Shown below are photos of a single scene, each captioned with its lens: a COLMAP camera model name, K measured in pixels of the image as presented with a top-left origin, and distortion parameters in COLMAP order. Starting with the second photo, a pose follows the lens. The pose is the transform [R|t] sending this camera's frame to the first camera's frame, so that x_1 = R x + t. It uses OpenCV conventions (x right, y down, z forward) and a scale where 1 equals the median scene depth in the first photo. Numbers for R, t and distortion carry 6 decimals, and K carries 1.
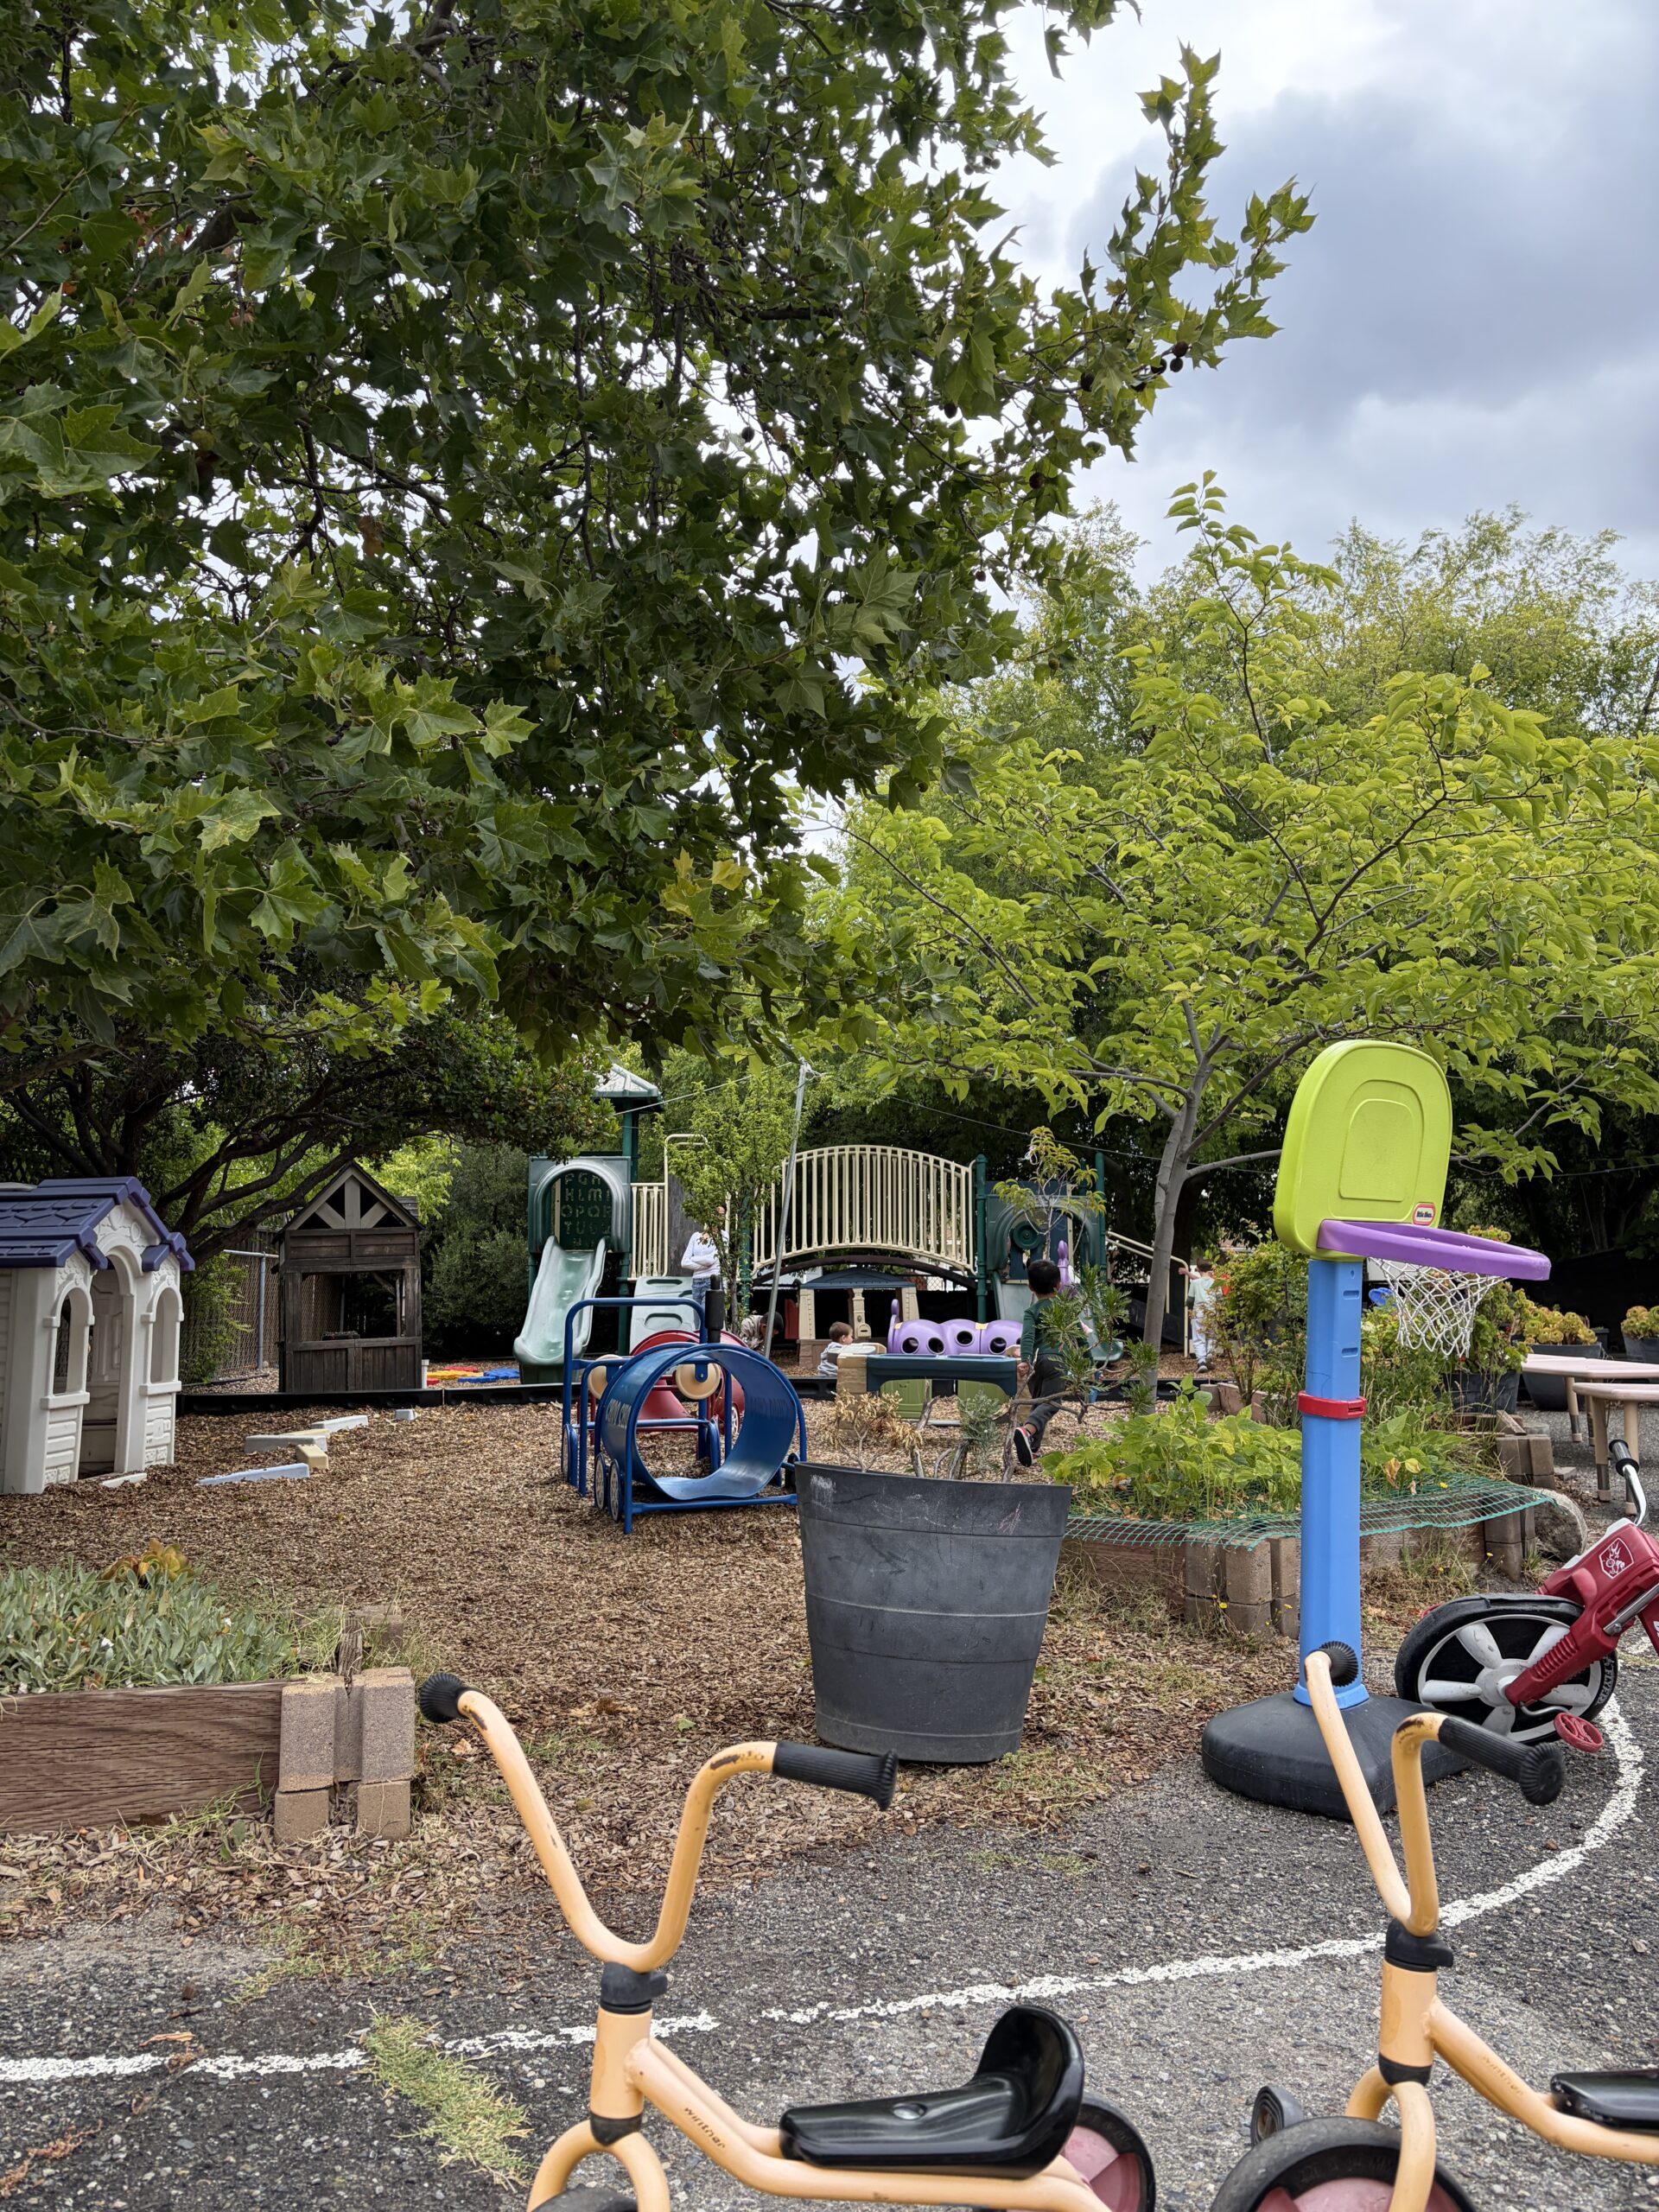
lens RADIAL K [[1679.5, 0, 829.5], [0, 1679.5, 1106.0], [0, 0, 1]] dist [0.050526, 0.001156]
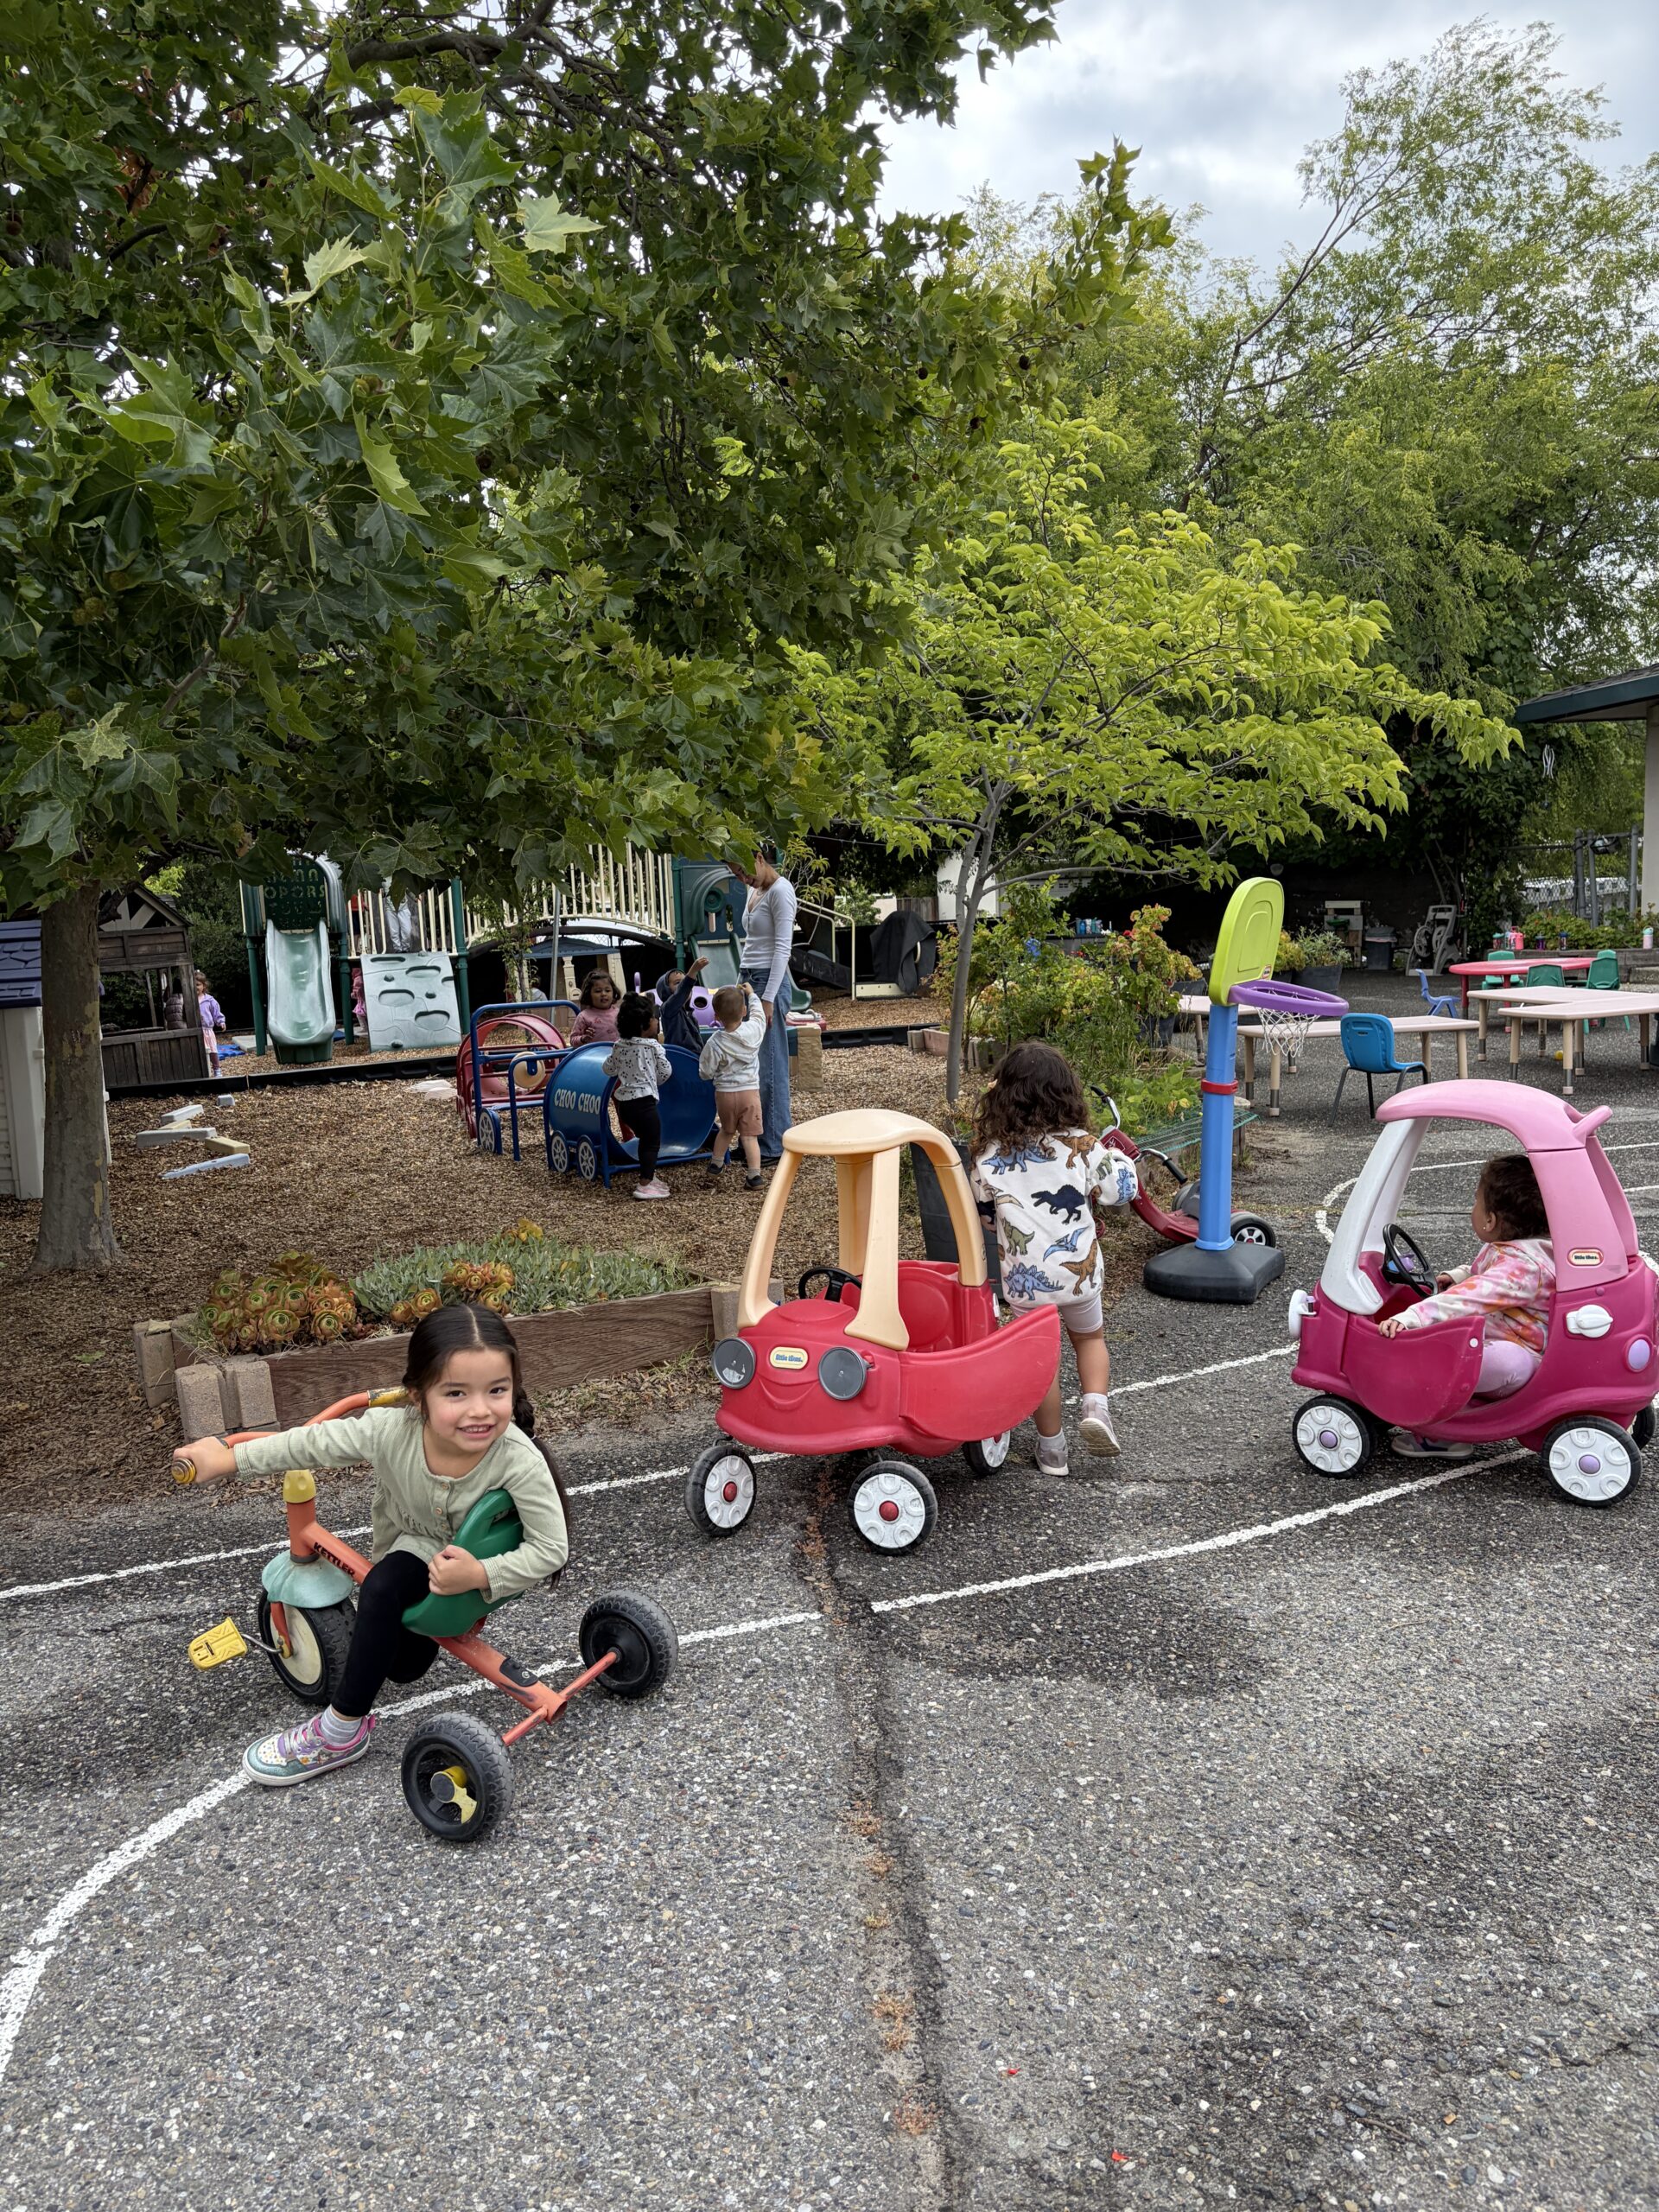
lens RADIAL K [[1676.1, 0, 829.5], [0, 1676.1, 1106.0], [0, 0, 1]] dist [0.003422, 0.153266]
pose [[0.967974, -0.069144, 0.241339, -0.273886], [0.015310, 0.975793, 0.218159, -0.098945], [-0.250581, -0.207478, 0.945601, -0.287201]]
